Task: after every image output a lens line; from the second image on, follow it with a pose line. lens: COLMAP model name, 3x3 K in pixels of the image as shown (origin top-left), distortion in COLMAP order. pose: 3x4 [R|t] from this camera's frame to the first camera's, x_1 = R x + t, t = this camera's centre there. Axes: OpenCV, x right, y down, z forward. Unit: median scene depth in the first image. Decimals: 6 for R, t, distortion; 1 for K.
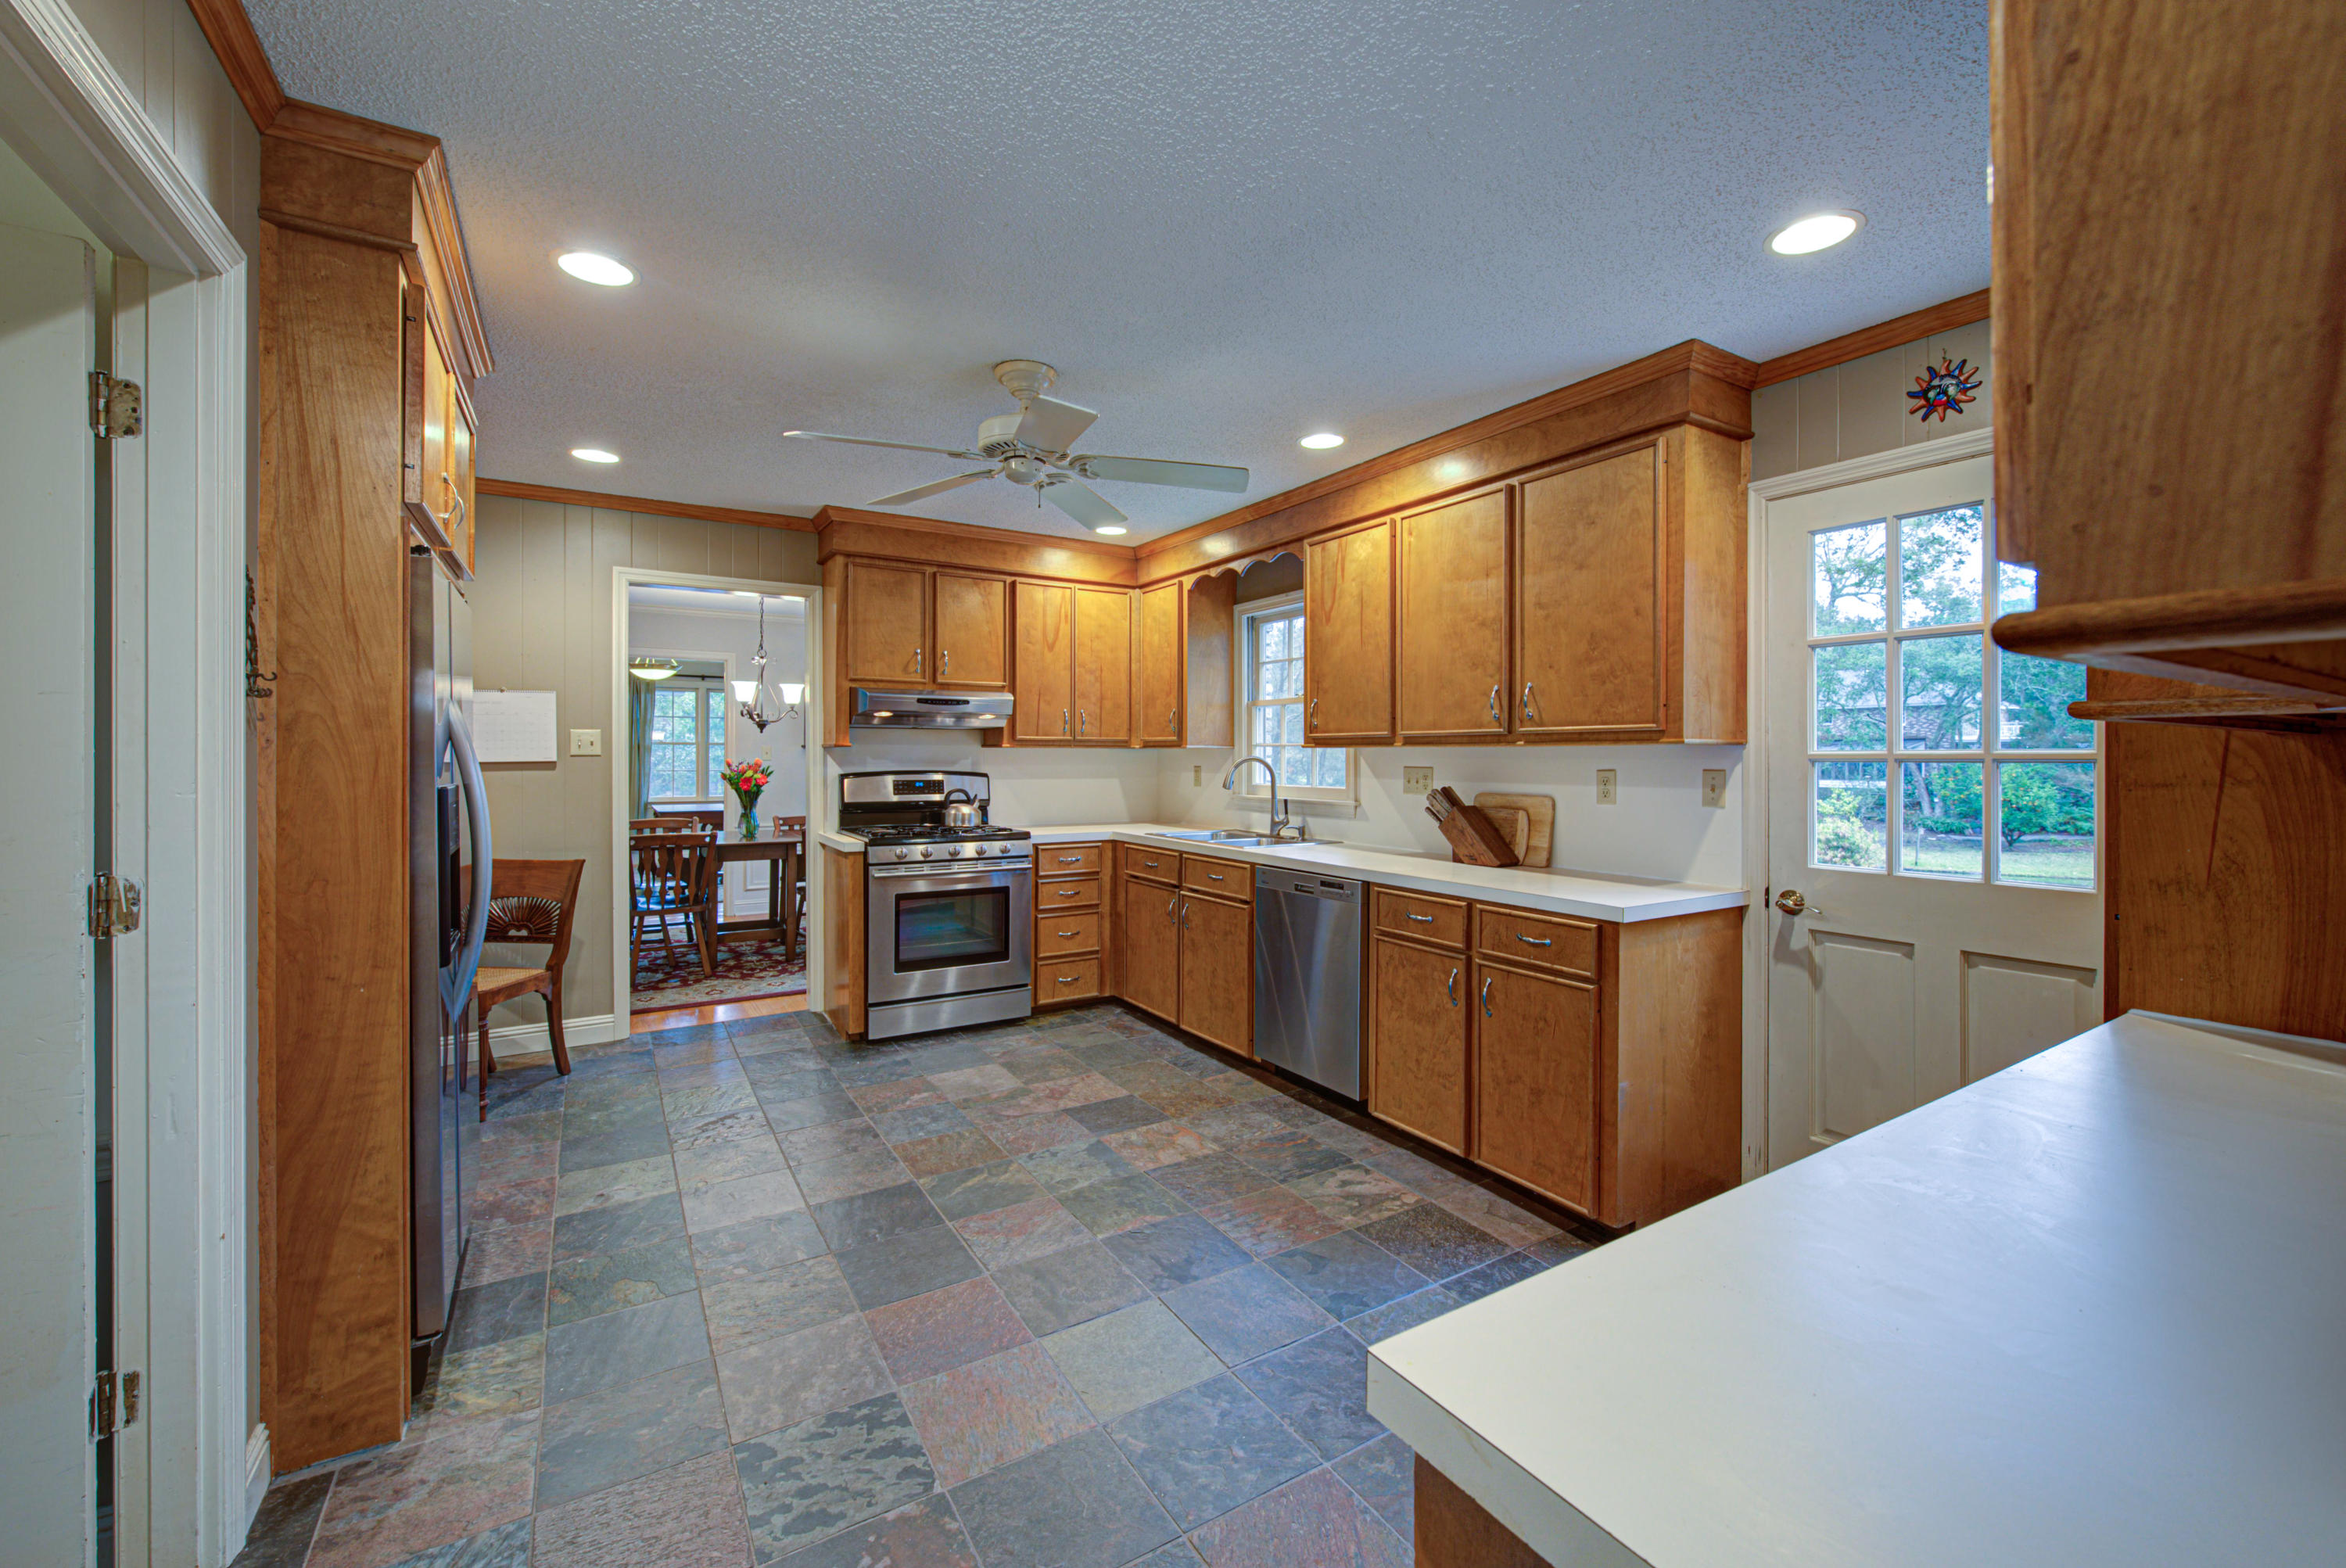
lens RADIAL K [[934.1, 0, 1168.8], [0, 934.1, 755.8], [0, 0, 1]] dist [-0.008241, -0.000404]
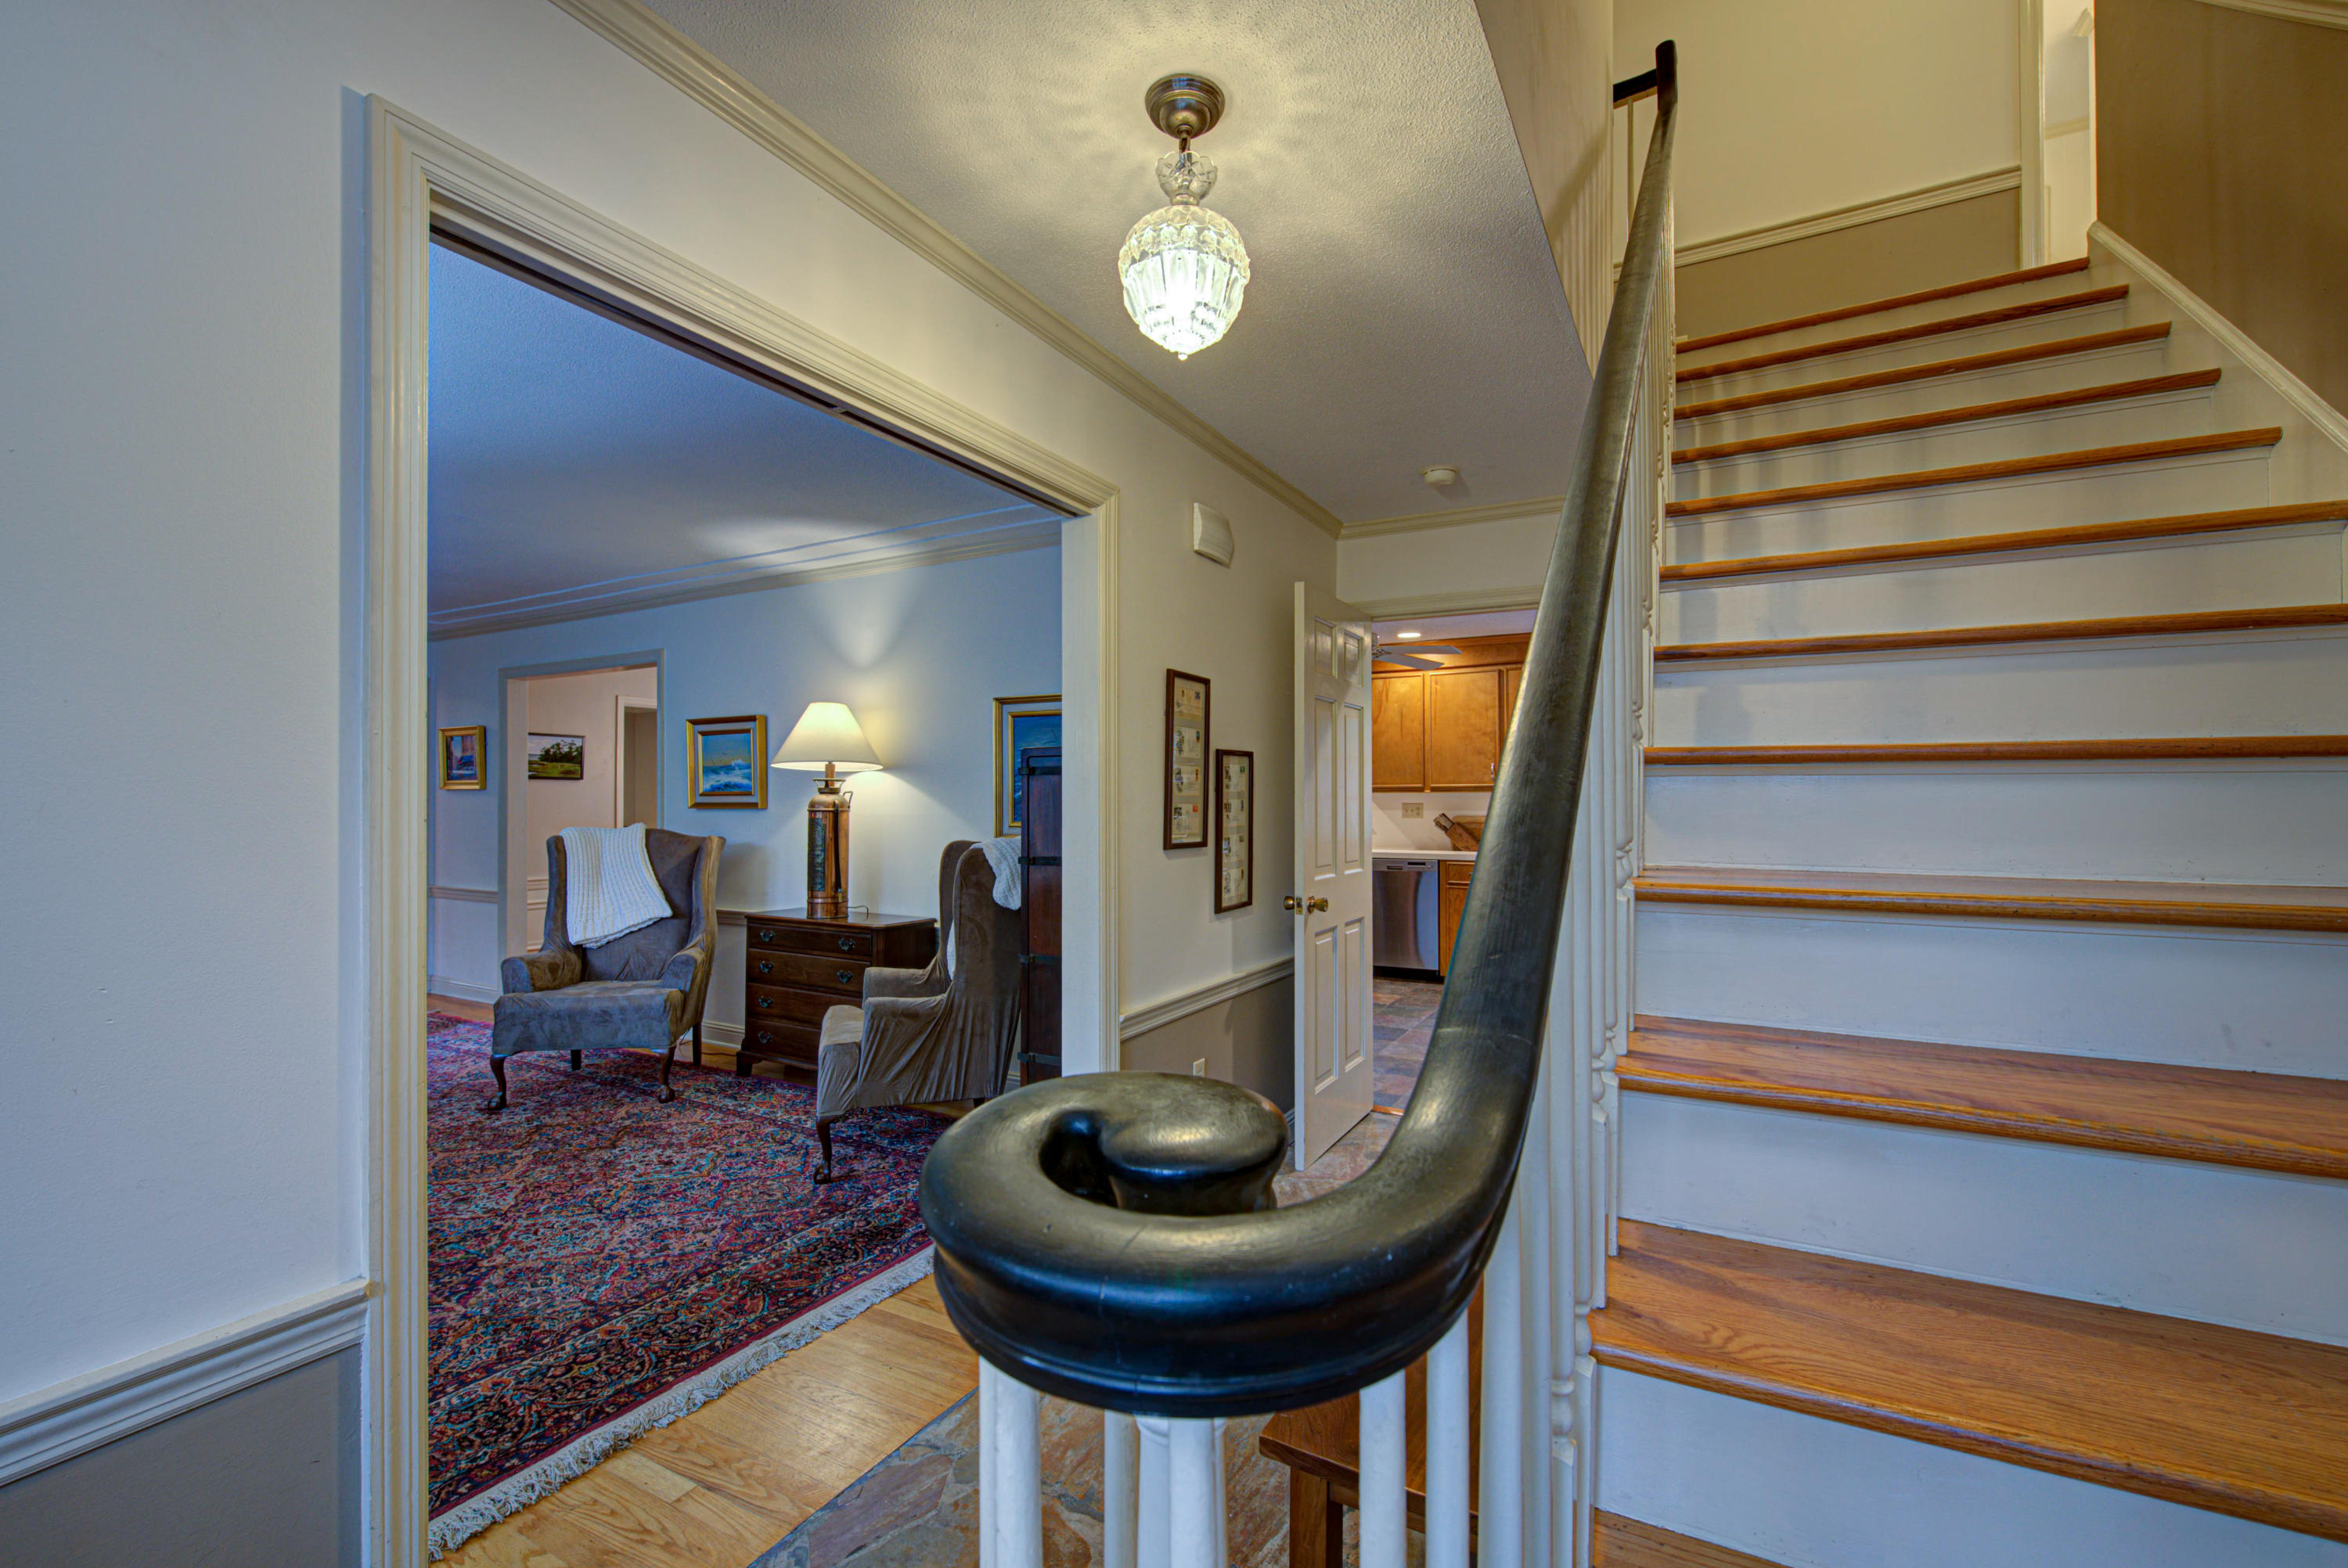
lens RADIAL K [[950.5, 0, 1174.0], [0, 950.5, 784.0], [0, 0, 1]] dist [0.001026, -0.000688]
pose [[0.873624, 0.002703, 0.486594, -1.186265], [0.003811, 0.999916, -0.012397, -0.004821], [-0.486587, 0.012685, 0.873540, -0.472540]]
